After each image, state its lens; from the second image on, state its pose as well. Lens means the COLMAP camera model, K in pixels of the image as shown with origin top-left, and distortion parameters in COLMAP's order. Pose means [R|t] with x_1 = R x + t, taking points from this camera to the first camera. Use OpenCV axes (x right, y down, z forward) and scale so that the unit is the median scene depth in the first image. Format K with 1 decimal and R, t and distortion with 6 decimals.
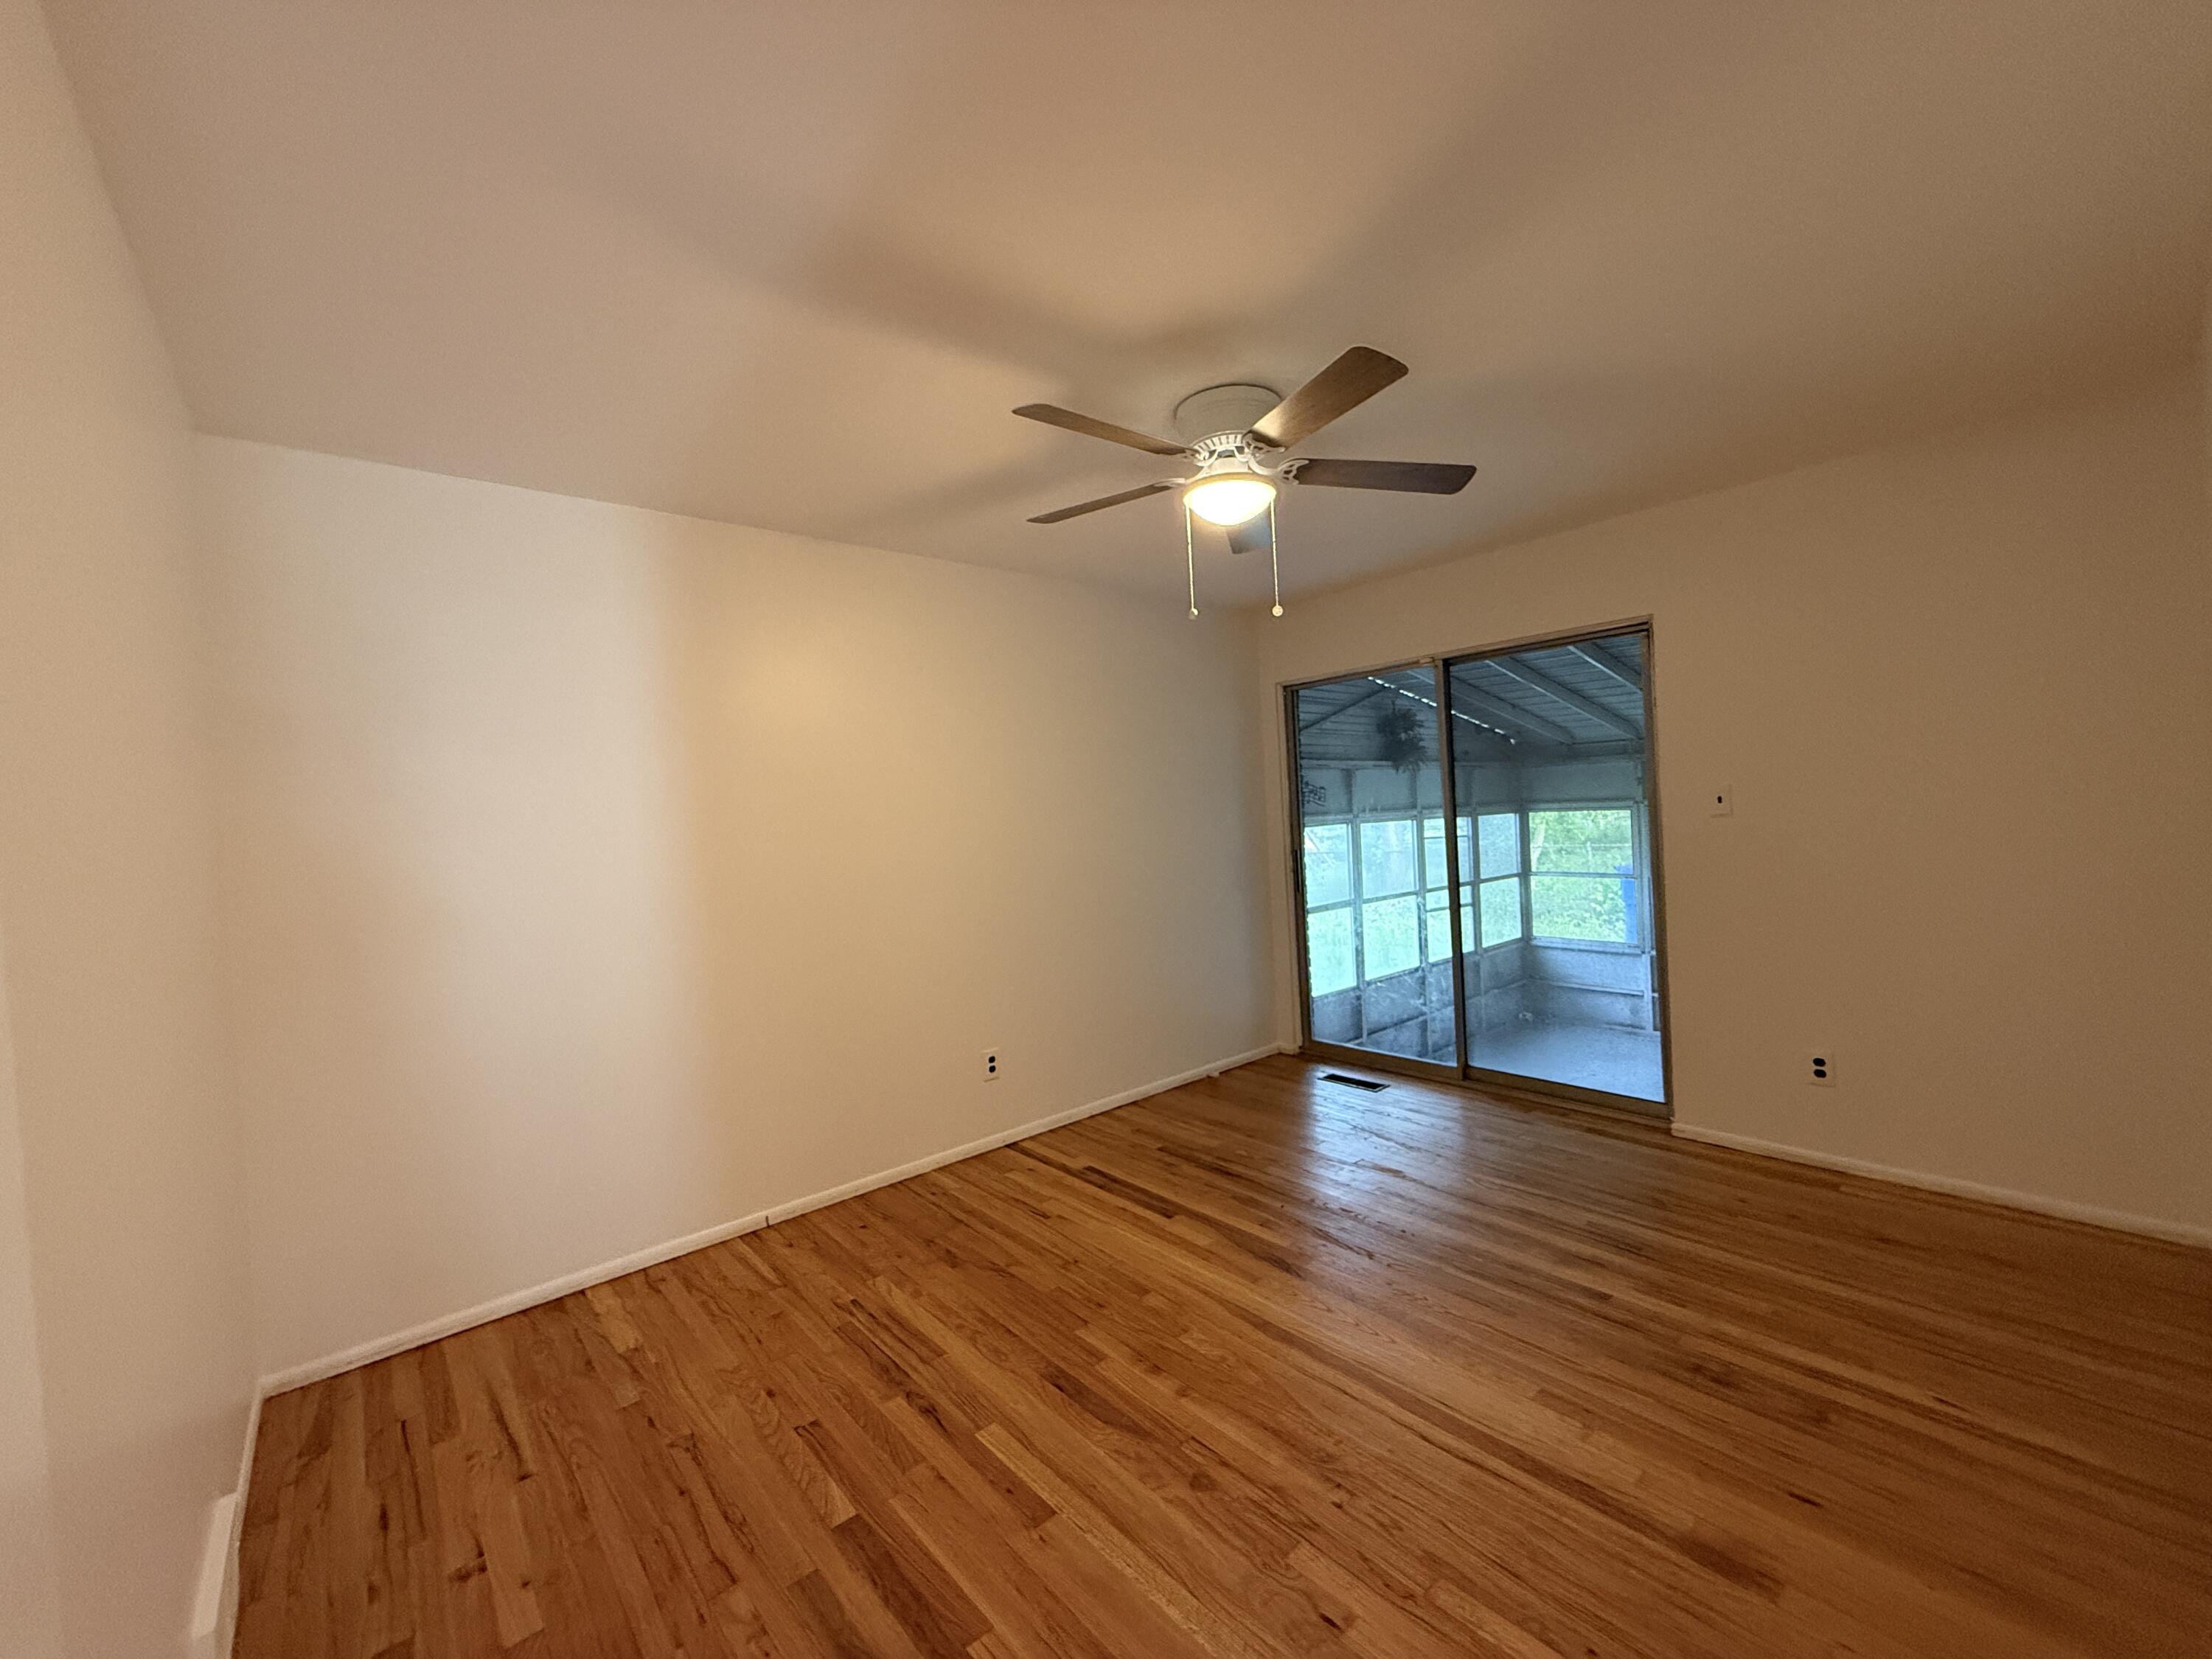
lens RADIAL K [[881.7, 0, 1100.0], [0, 881.7, 827.0], [0, 0, 1]] dist [0.002912, -0.000609]
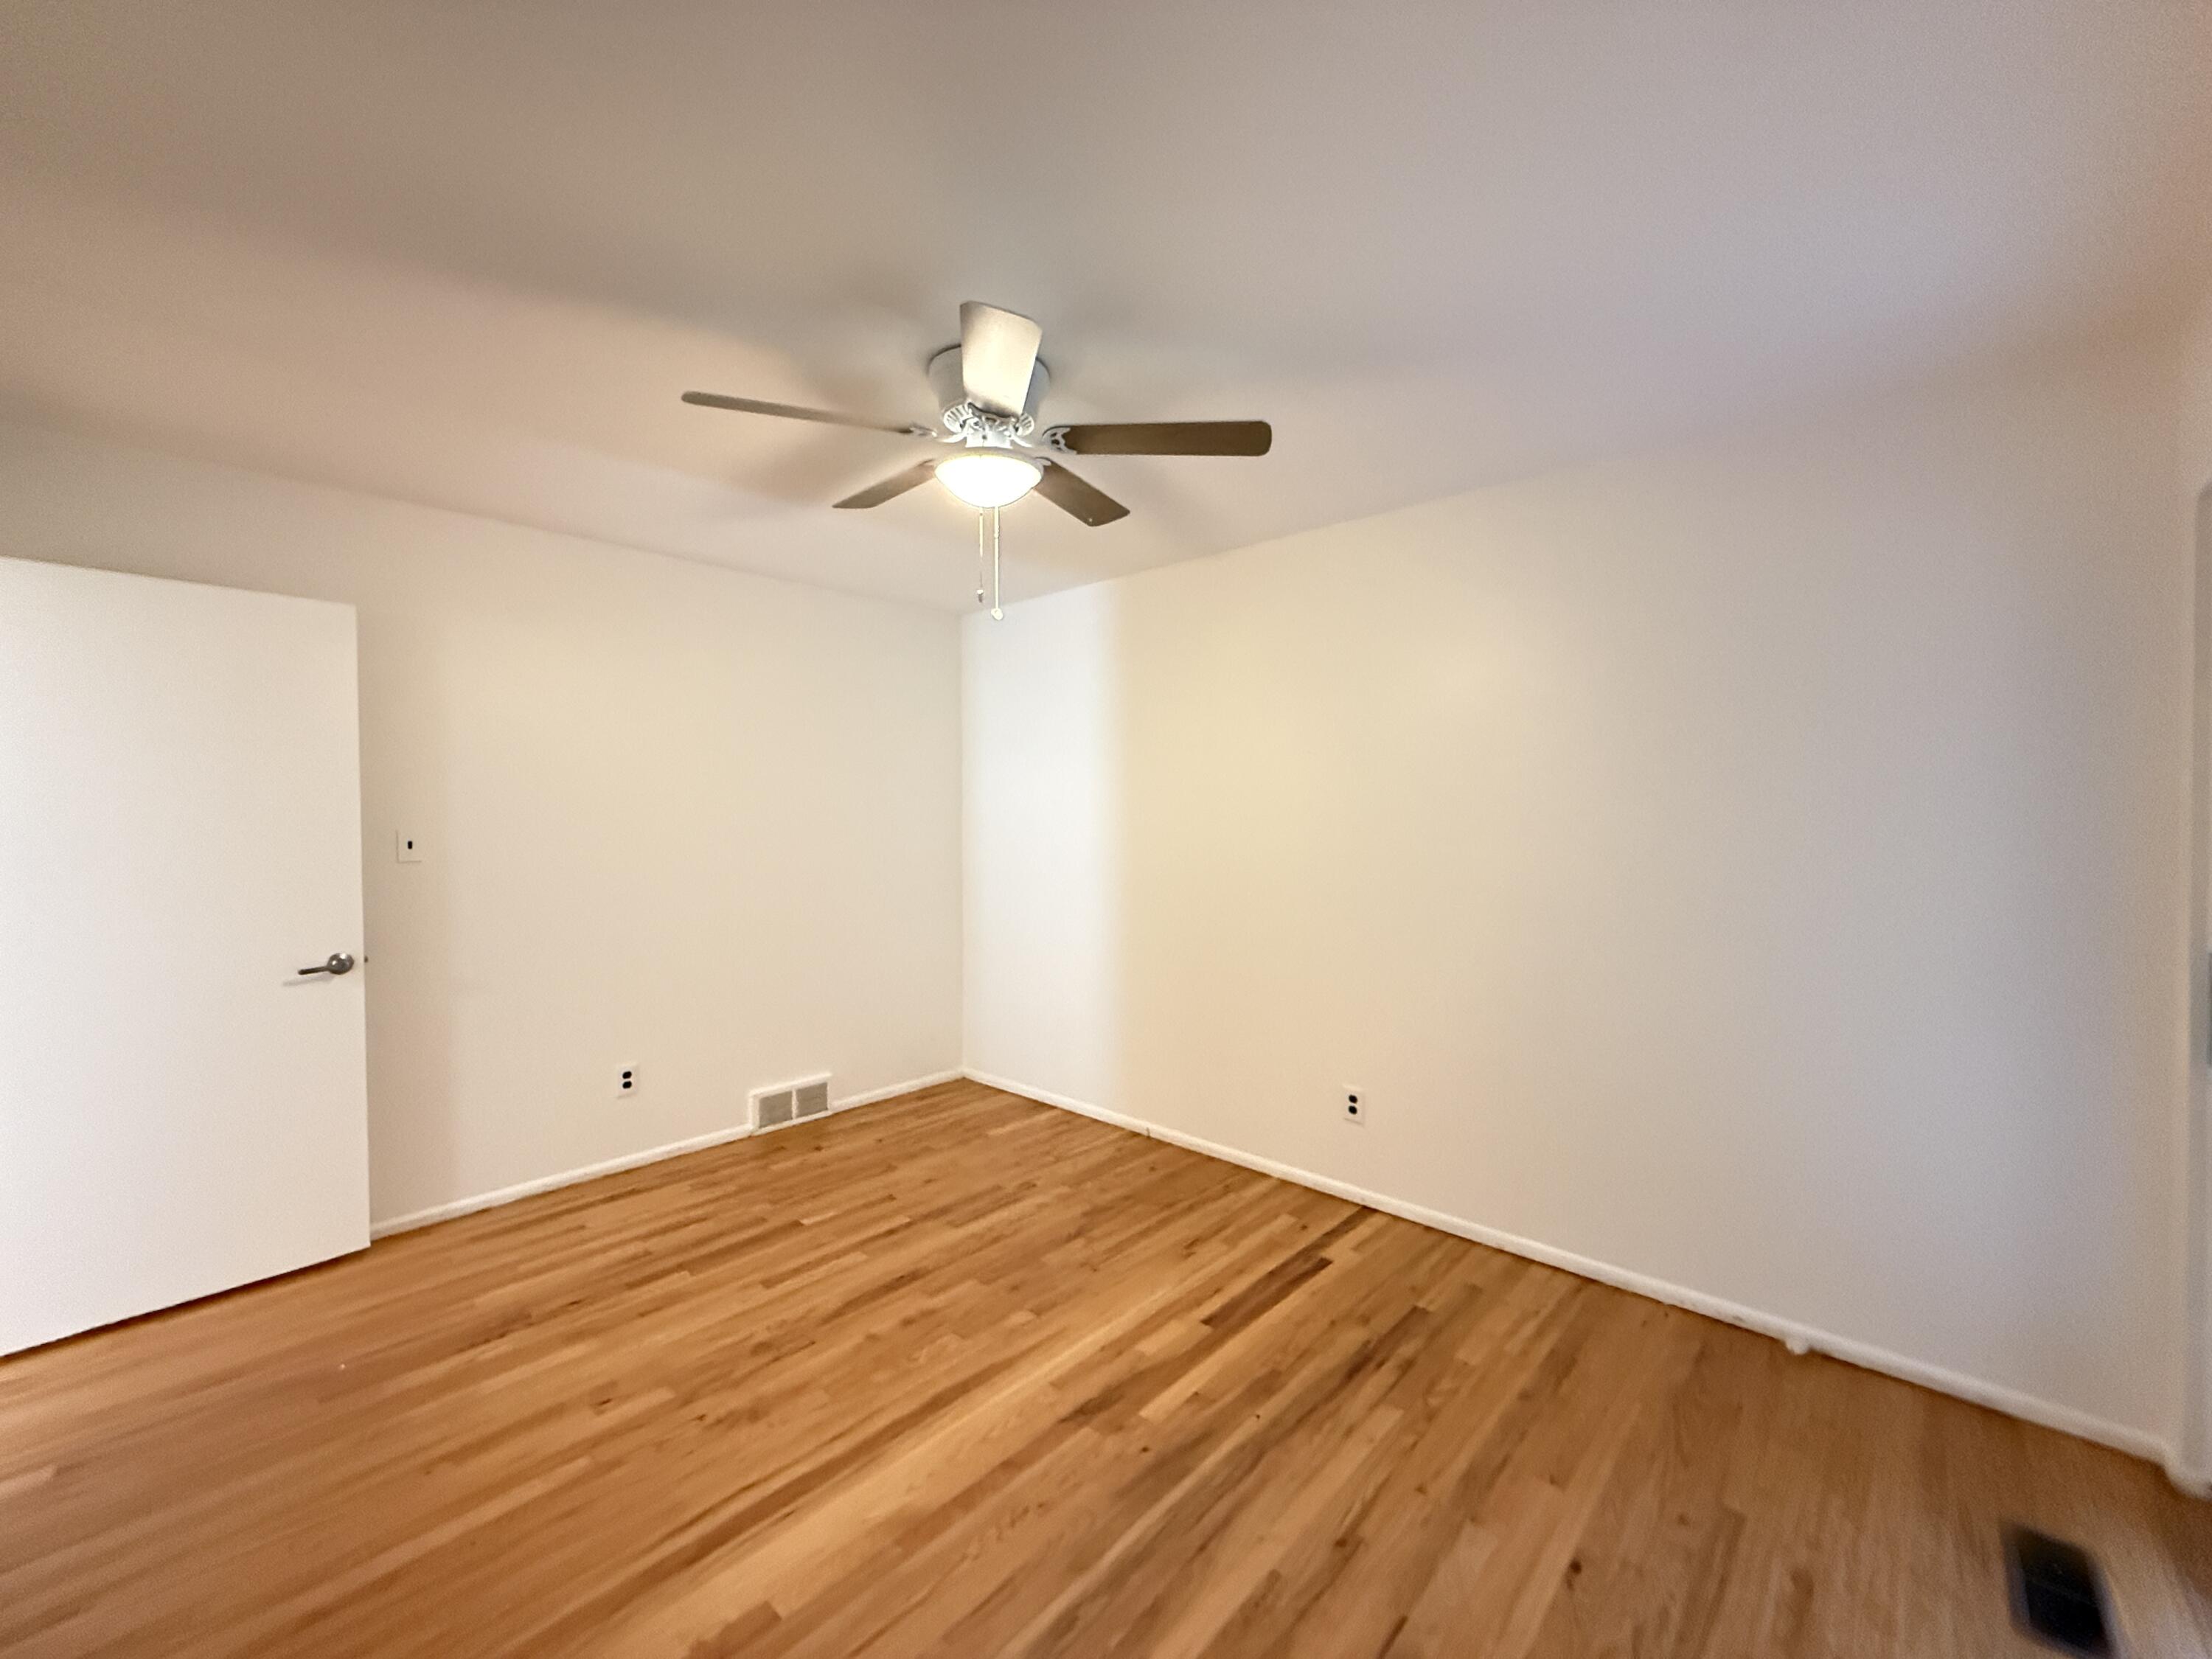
lens RADIAL K [[881.7, 0, 1100.0], [0, 881.7, 827.0], [0, 0, 1]] dist [0.002912, -0.000609]
pose [[0.114087, 0.067191, -0.991196, 0.982097], [-0.015762, 0.997707, 0.065818, -0.078329], [0.993346, 0.008114, 0.114884, 0.935904]]
